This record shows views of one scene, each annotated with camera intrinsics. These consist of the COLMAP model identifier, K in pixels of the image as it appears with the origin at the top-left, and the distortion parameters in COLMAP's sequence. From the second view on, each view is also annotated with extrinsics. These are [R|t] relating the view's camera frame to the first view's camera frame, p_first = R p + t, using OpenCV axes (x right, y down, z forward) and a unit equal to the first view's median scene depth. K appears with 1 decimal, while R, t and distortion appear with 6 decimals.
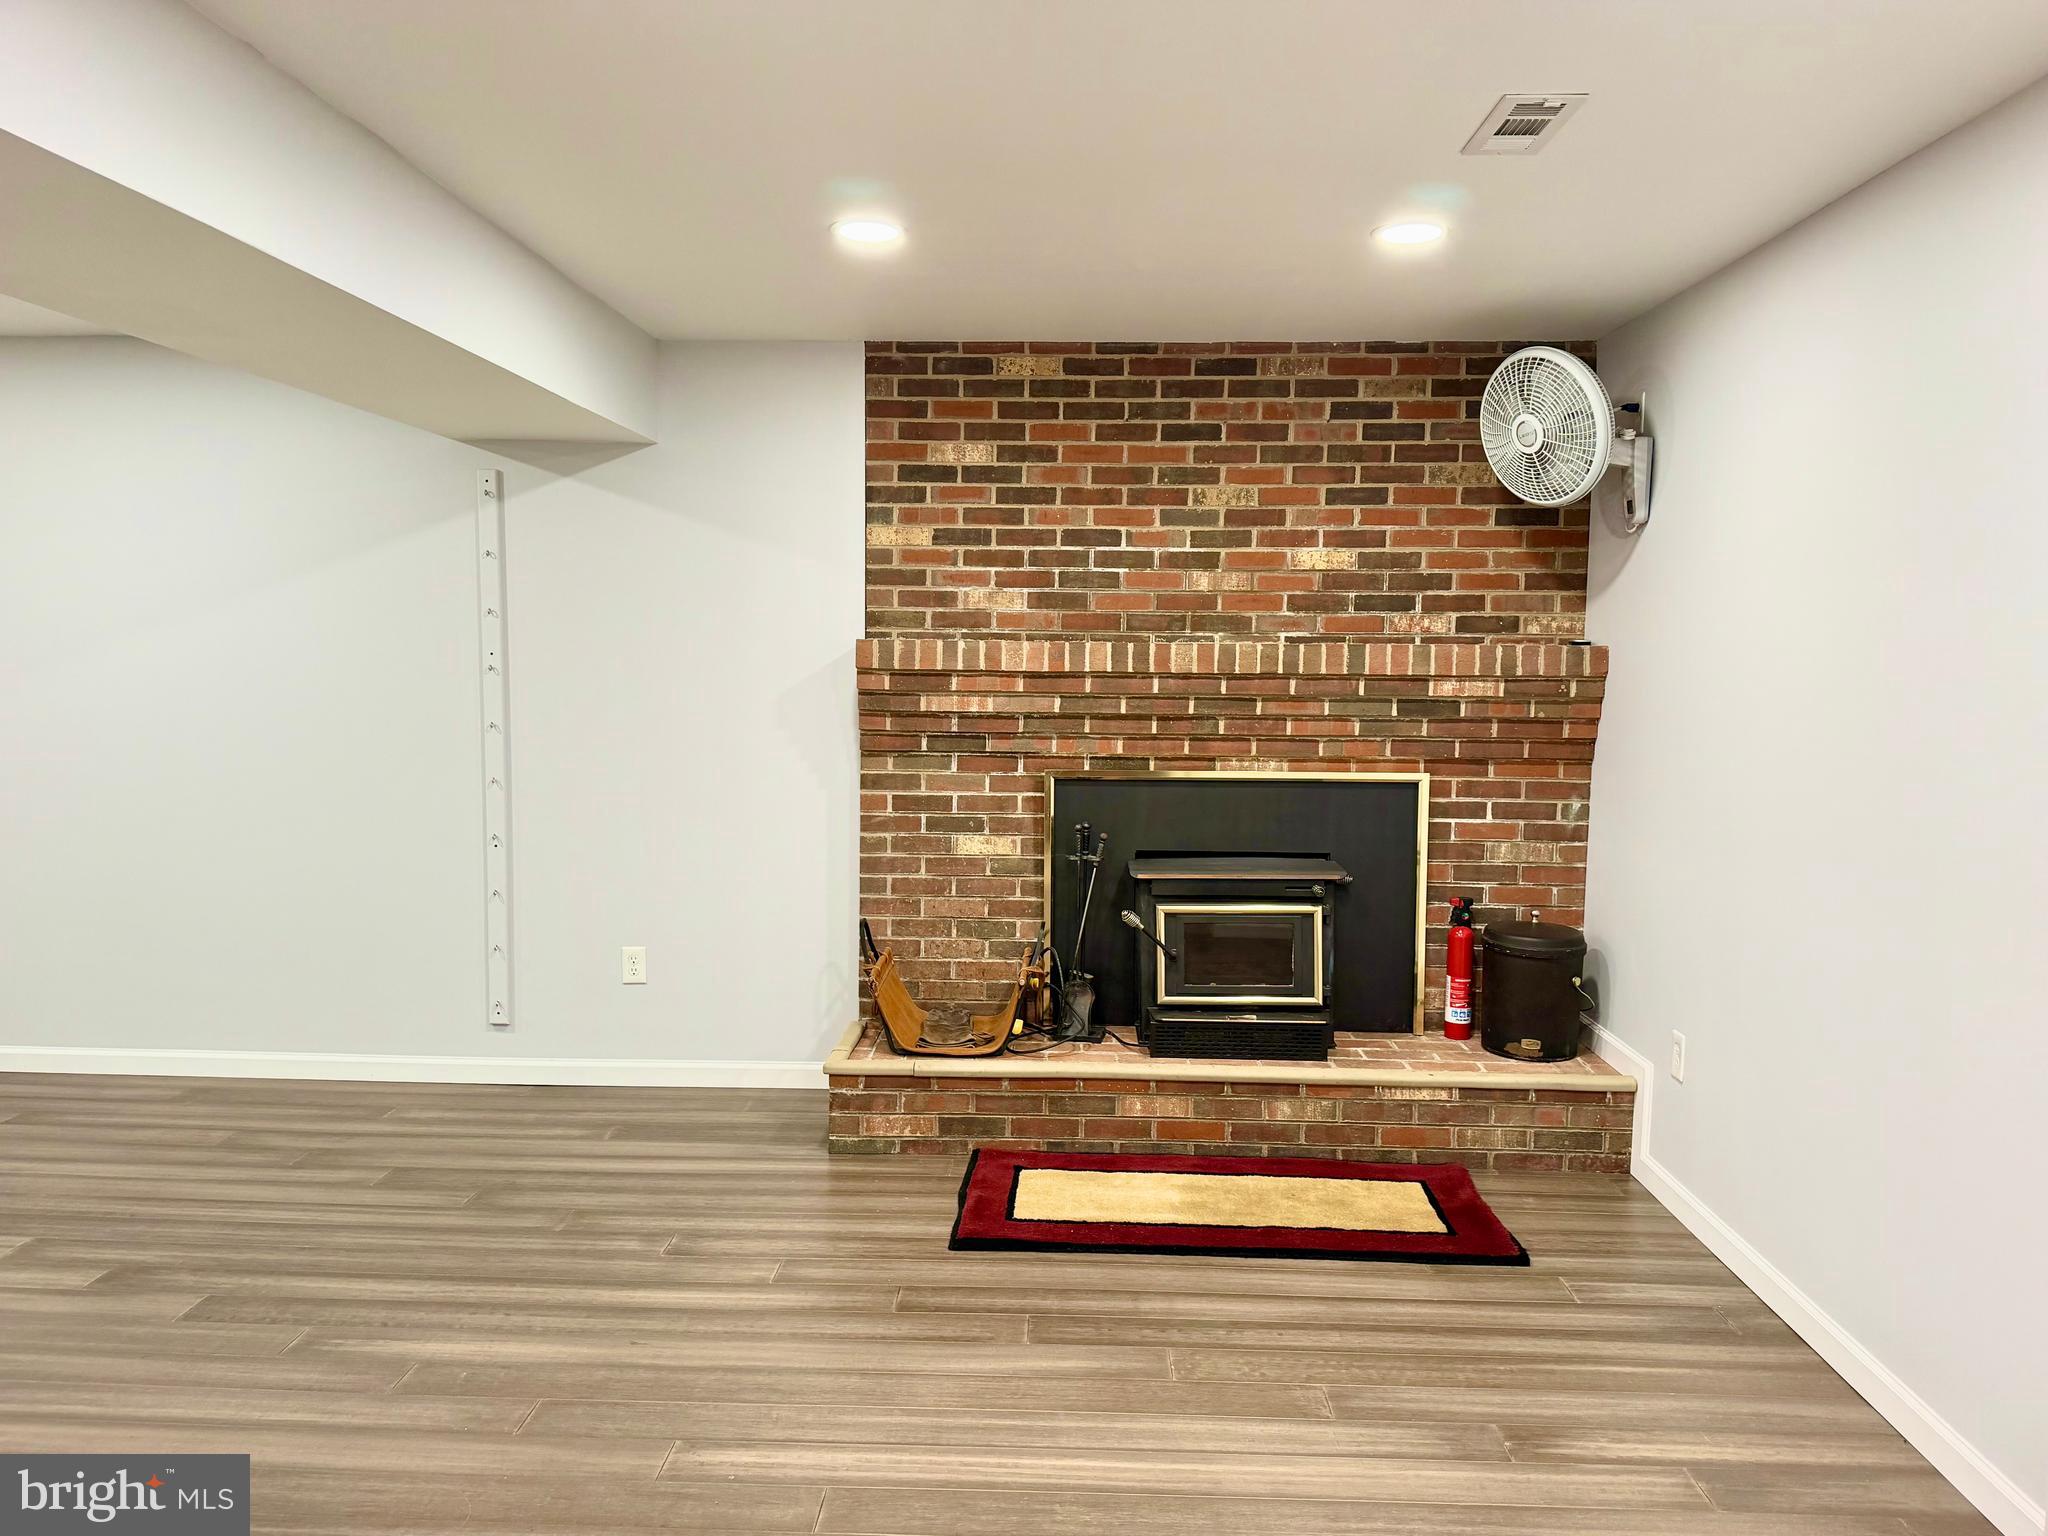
lens RADIAL K [[1456.4, 0, 1024.0], [0, 1456.4, 768.0], [0, 0, 1]] dist [0.123824, -0.142154]
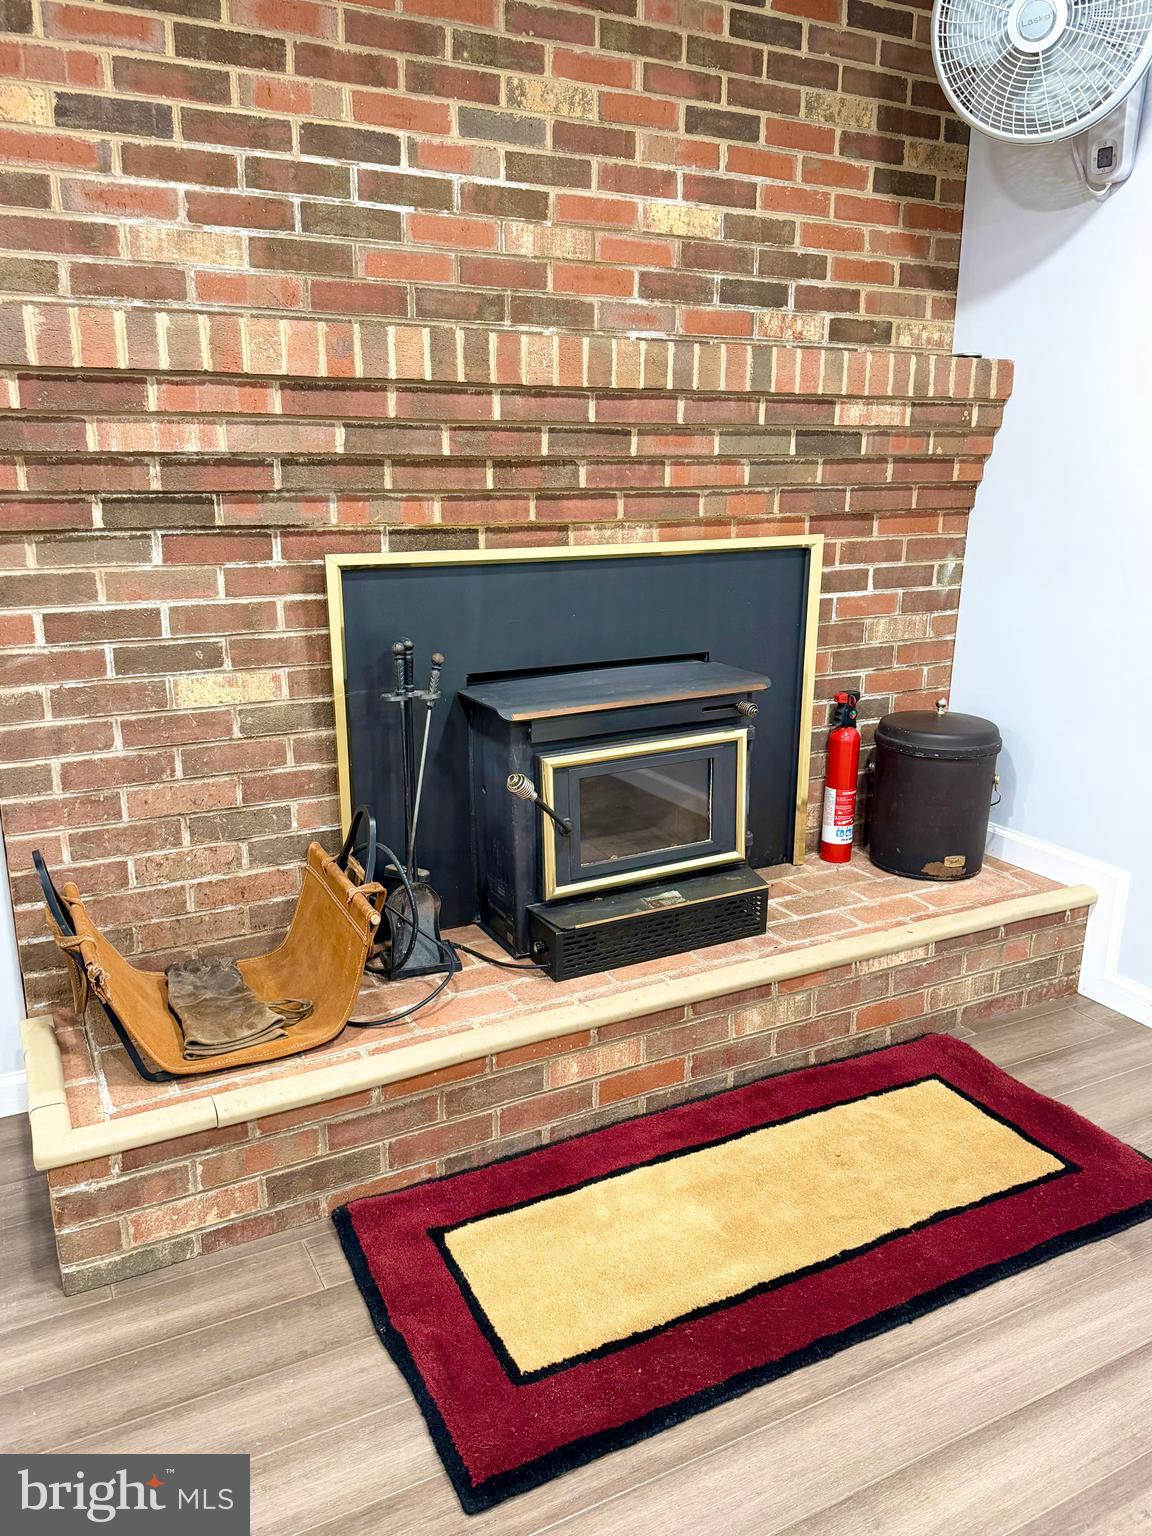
lens RADIAL K [[1140.4, 0, 572.6], [0, 1140.4, 775.4], [0, 0, 1]] dist [0.085177, -0.136976]
pose [[0.865055, -0.141431, 0.481329, -0.136703], [0.046380, 0.977876, 0.203980, -0.001381], [-0.499529, -0.154130, 0.852476, 0.532795]]
